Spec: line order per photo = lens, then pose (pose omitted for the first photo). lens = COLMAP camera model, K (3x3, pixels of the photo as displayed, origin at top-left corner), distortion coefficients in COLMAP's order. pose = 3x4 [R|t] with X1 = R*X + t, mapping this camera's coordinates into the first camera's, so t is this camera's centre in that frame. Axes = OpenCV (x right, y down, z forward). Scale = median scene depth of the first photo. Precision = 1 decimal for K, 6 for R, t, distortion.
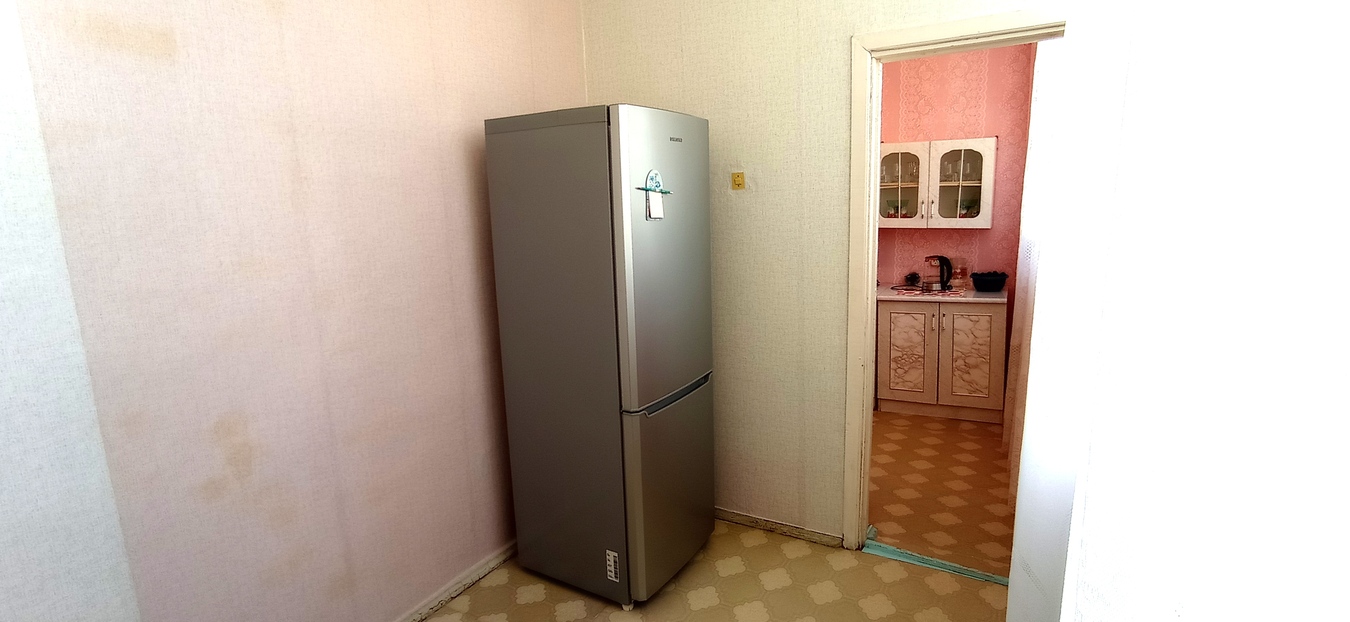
lens RADIAL K [[615.9, 0, 683.4], [0, 615.9, 306.3], [0, 0, 1]] dist [-0.060371, 0.045697]
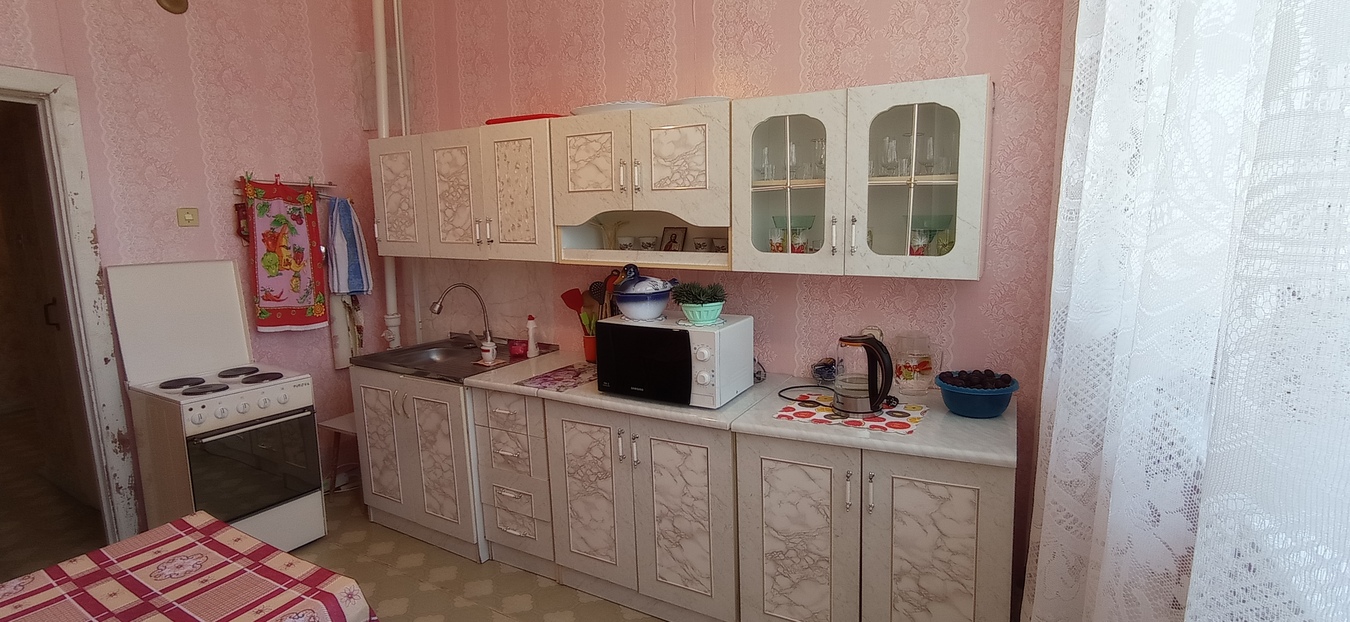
lens RADIAL K [[615.9, 0, 683.4], [0, 615.9, 306.3], [0, 0, 1]] dist [-0.060371, 0.045697]
pose [[0.999917, 0.012348, 0.003699, 0.278990], [-0.012231, 0.999477, -0.029949, -0.090185], [-0.004067, 0.029901, 0.999545, 0.539111]]
